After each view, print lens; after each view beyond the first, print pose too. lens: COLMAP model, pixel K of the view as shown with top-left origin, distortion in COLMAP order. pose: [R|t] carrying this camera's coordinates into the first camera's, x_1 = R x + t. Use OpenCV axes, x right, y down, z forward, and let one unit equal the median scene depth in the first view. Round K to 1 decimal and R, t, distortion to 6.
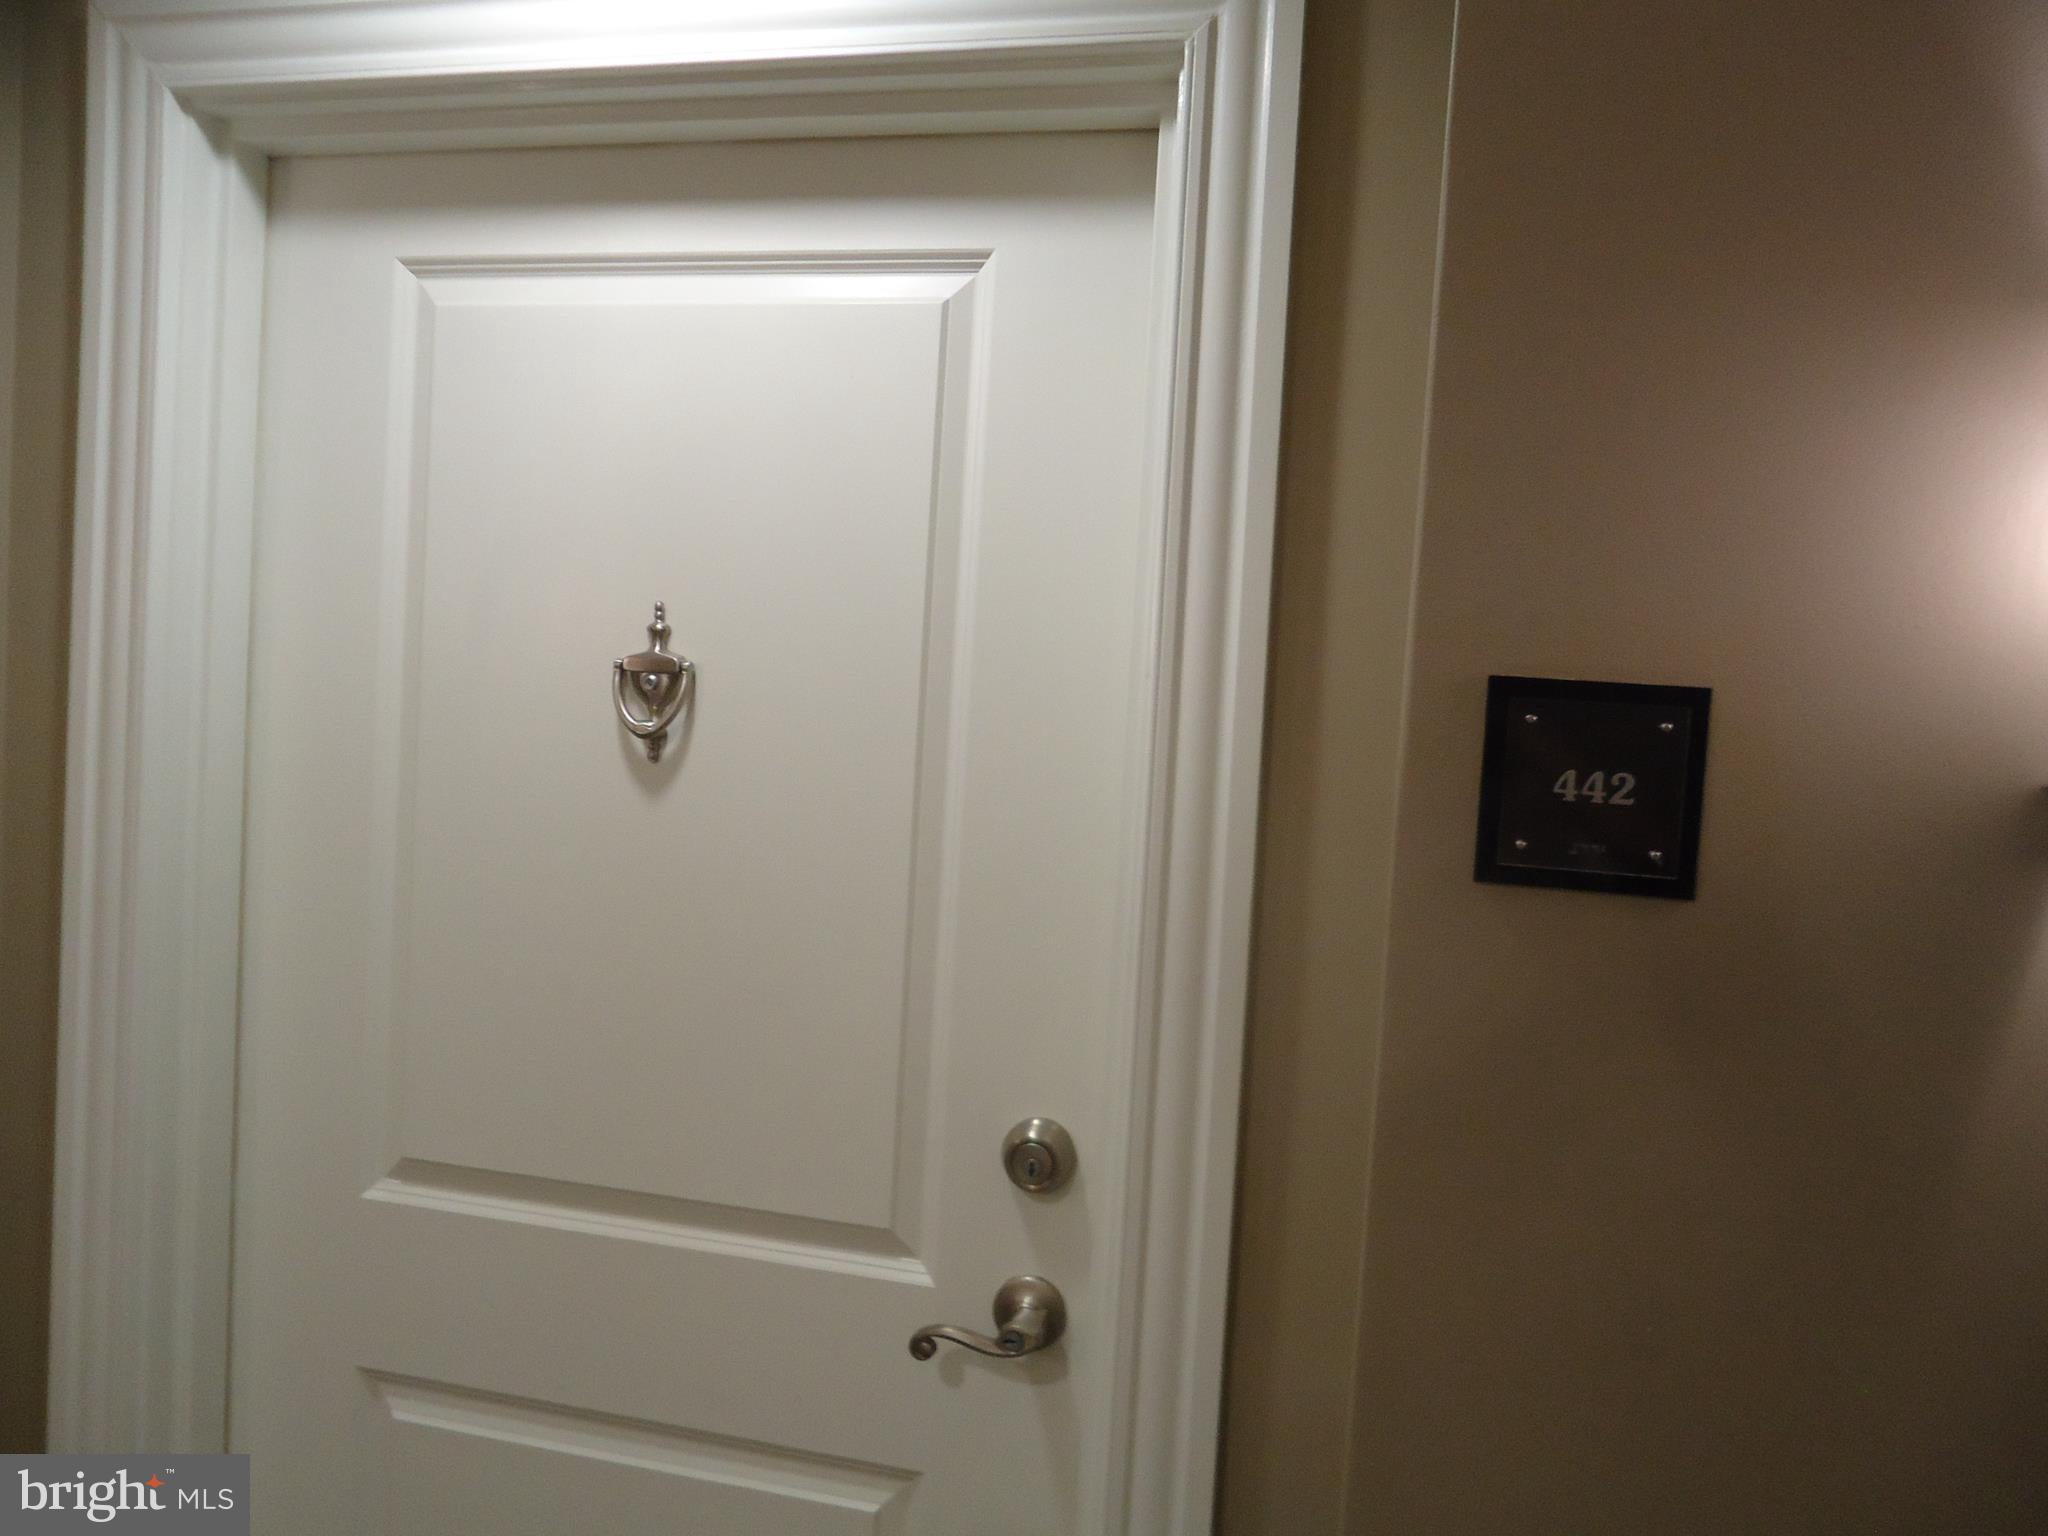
lens RADIAL K [[1478.3, 0, 1018.9], [0, 1478.3, 754.1], [0, 0, 1]] dist [-0.019068, 0.013597]
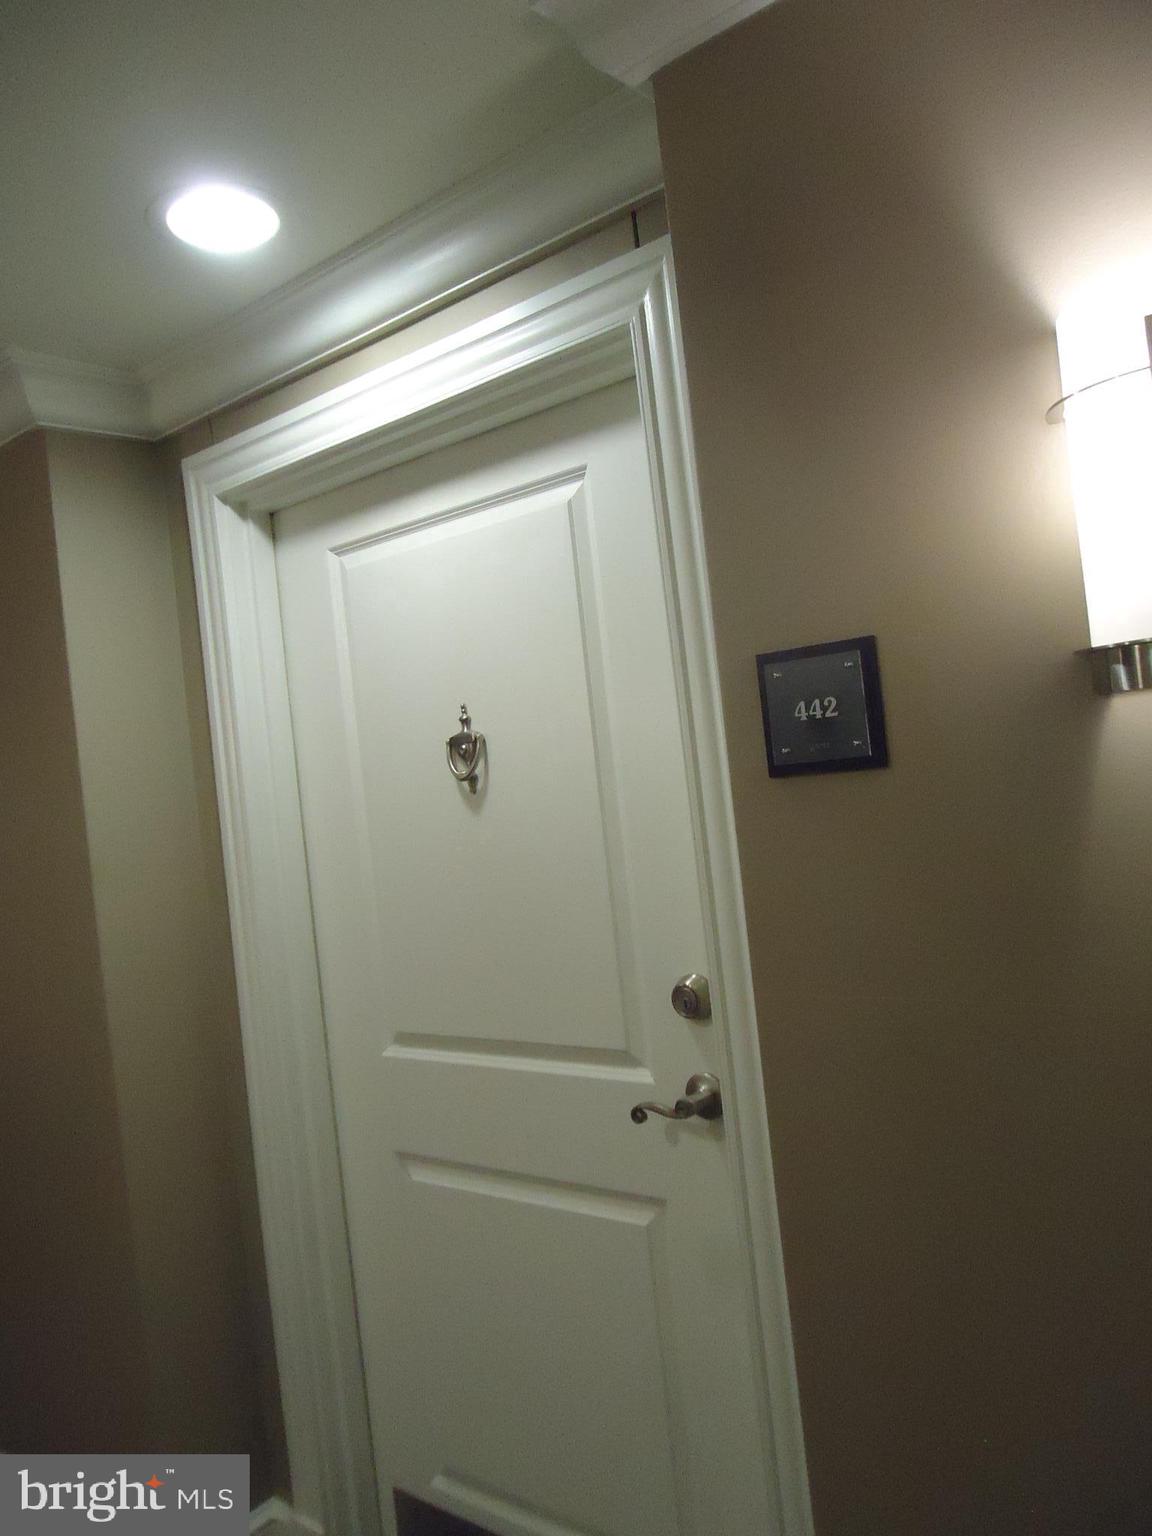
lens RADIAL K [[1108.7, 0, 576.0], [0, 1108.7, 768.0], [0, 0, 1]] dist [-0.019068, 0.013597]
pose [[0.895674, -0.158537, -0.415494, 0.425876], [0.140979, 0.987331, -0.072822, 0.091032], [0.421774, 0.006649, 0.906676, -0.152861]]
